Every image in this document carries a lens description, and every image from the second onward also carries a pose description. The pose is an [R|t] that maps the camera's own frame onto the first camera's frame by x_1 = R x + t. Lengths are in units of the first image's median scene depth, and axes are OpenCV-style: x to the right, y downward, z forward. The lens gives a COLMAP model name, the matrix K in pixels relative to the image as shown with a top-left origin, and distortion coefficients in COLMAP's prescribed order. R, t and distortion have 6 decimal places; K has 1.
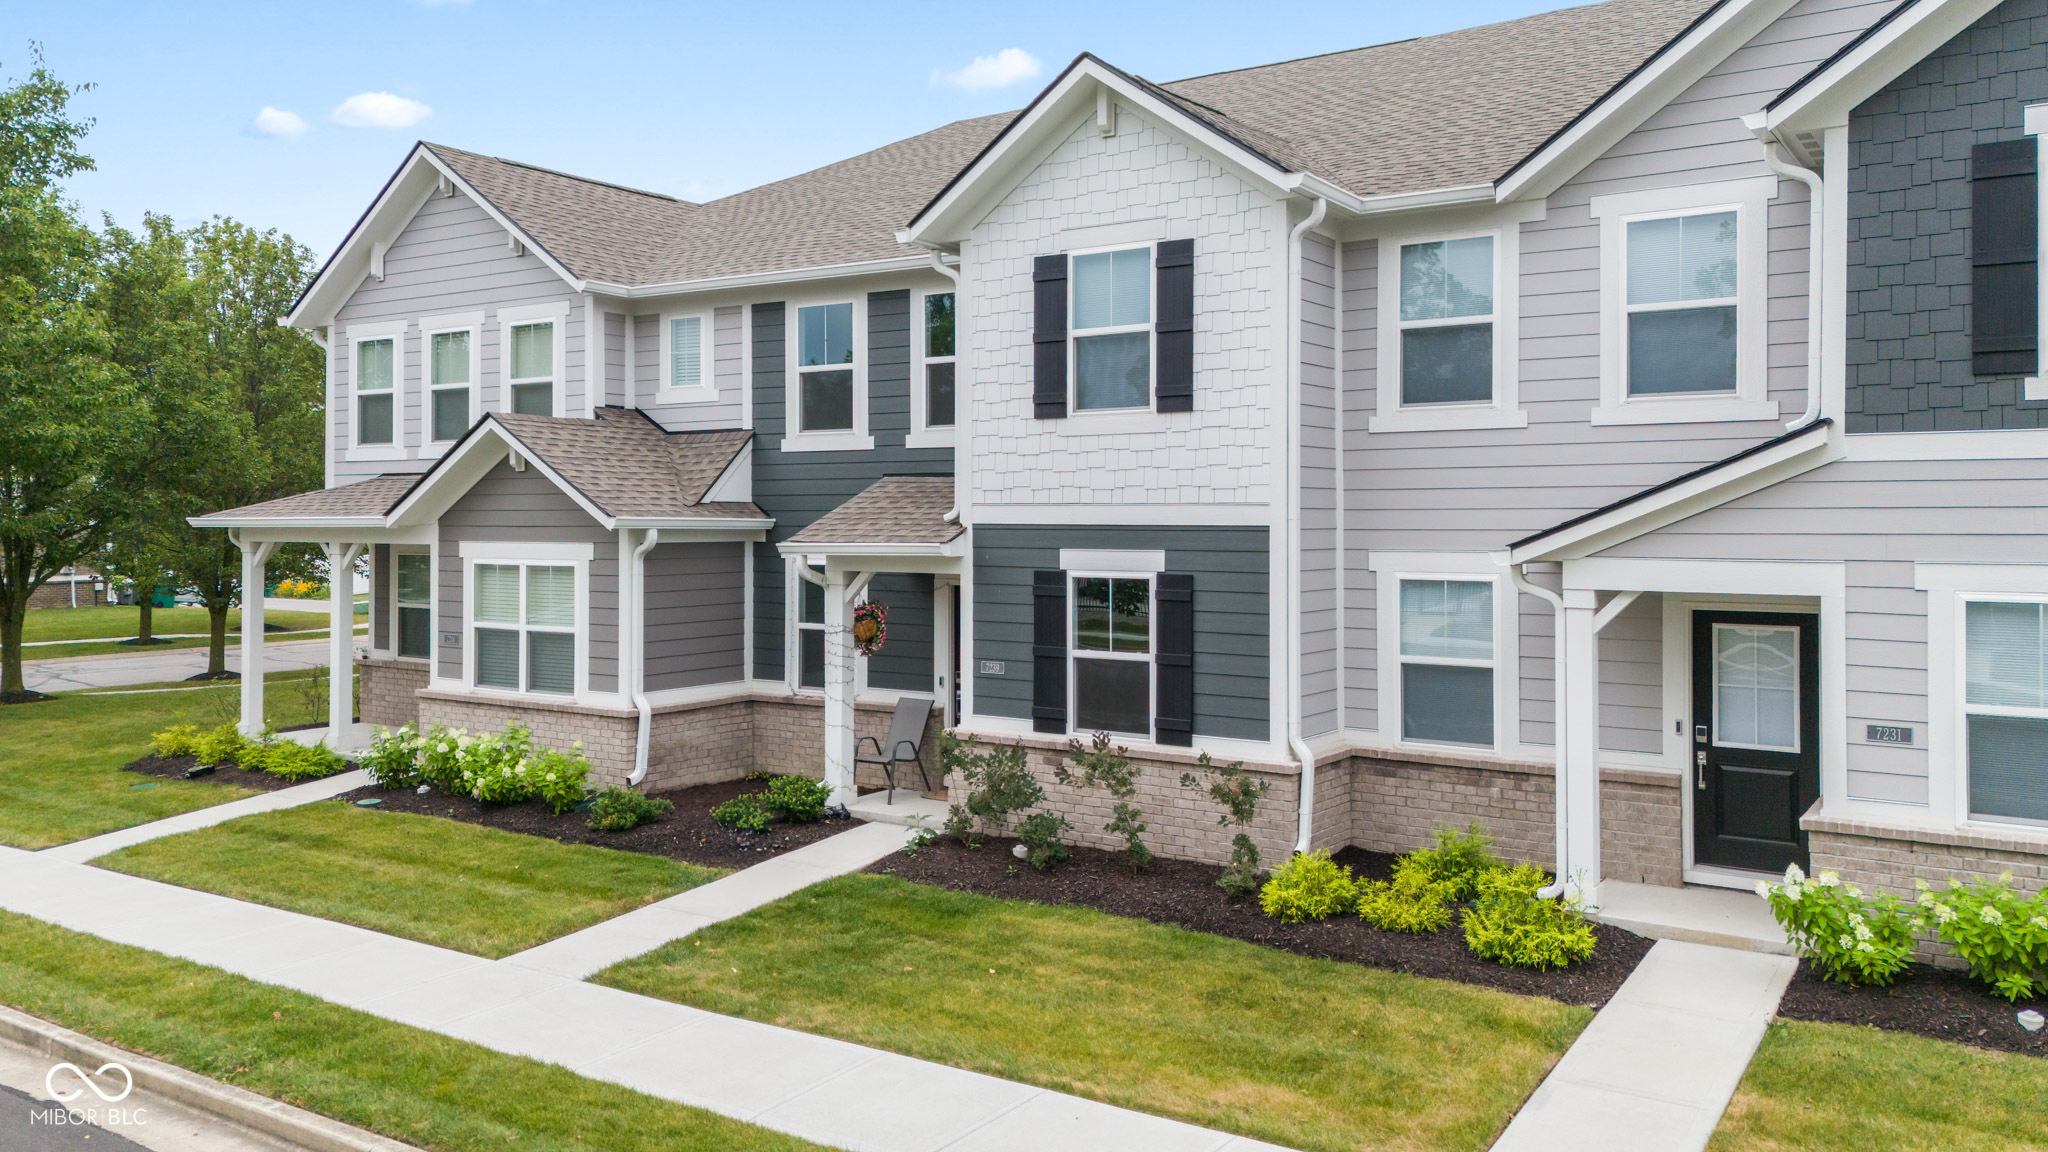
lens RADIAL K [[1511.0, 0, 1025.9], [0, 1511.0, 538.0], [0, 0, 1]] dist [0.073495, -0.067690]
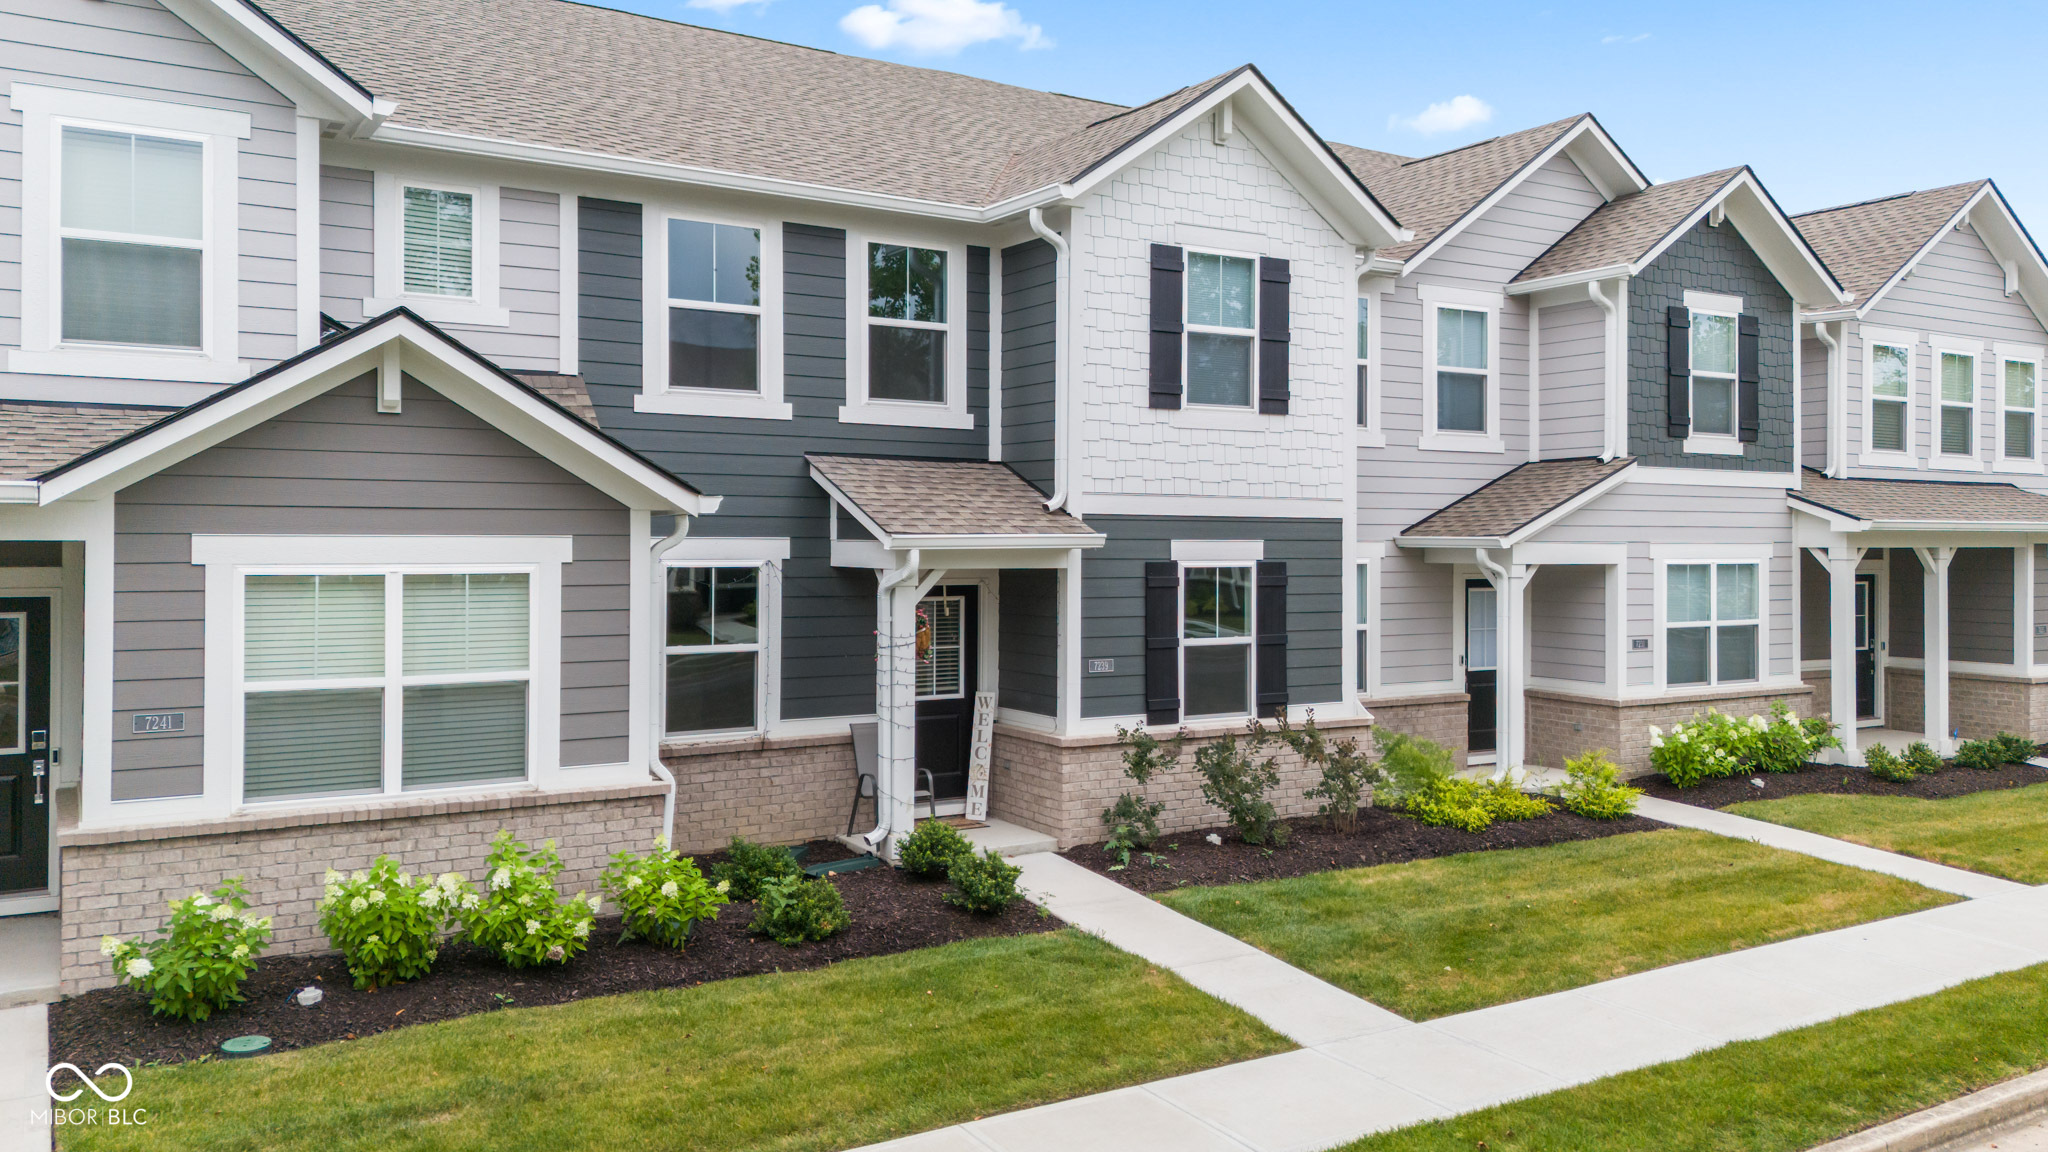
lens RADIAL K [[1547.1, 0, 1011.2], [0, 1547.1, 568.3], [0, 0, 1]] dist [0.082877, -0.072396]
pose [[0.420676, -0.014236, 0.907099, -0.979173], [0.008125, 0.999896, 0.011924, 0.013399], [-0.907175, 0.002355, 0.420748, 0.677743]]
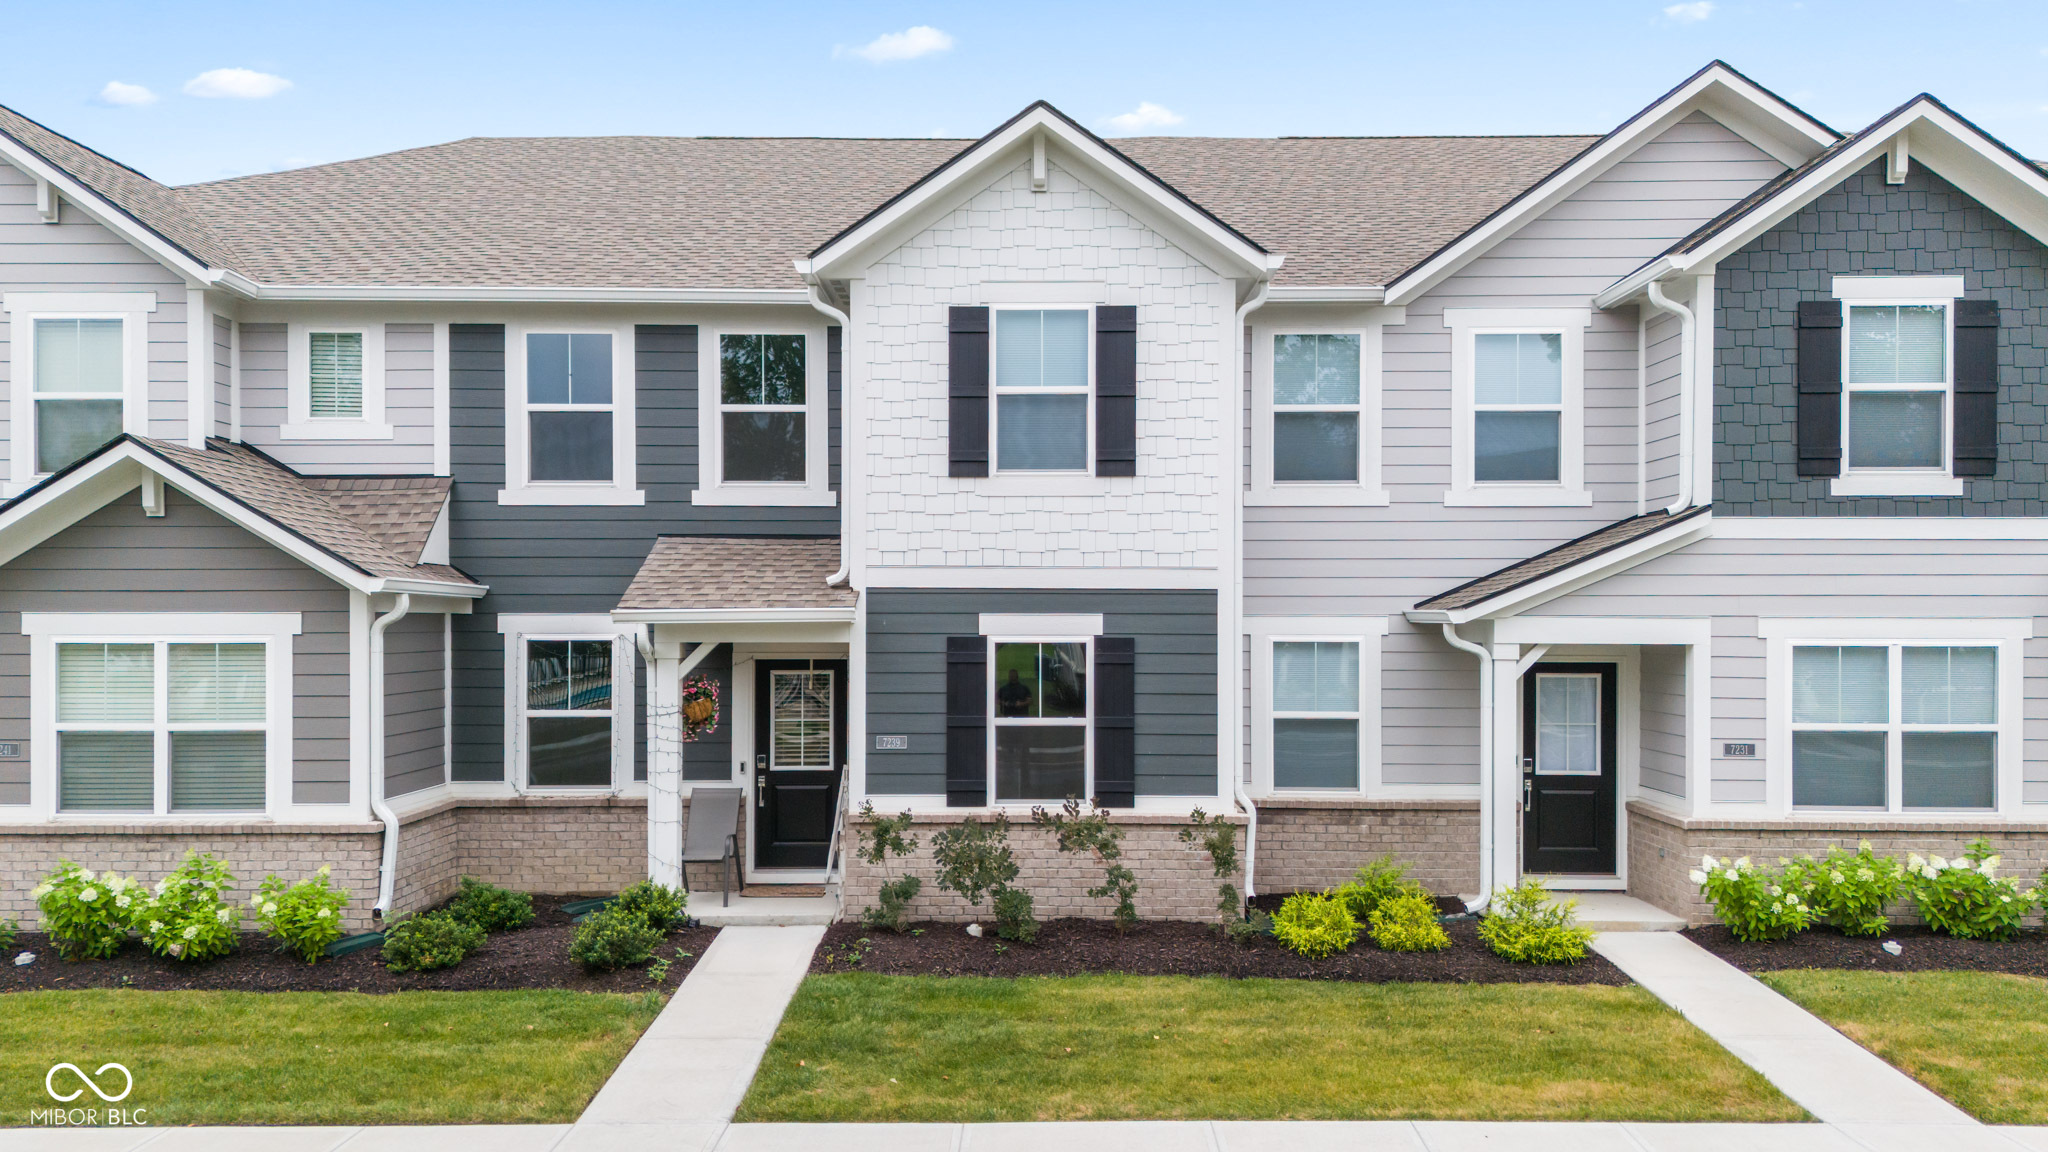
lens RADIAL K [[1536.9, 0, 988.1], [0, 1536.9, 637.7], [0, 0, 1]] dist [0.059618, -0.025286]
pose [[0.838357, -0.004361, 0.545104, -0.515223], [0.005305, 0.999986, -0.000158, 0.023009], [-0.545095, 0.003024, 0.838369, 0.183638]]
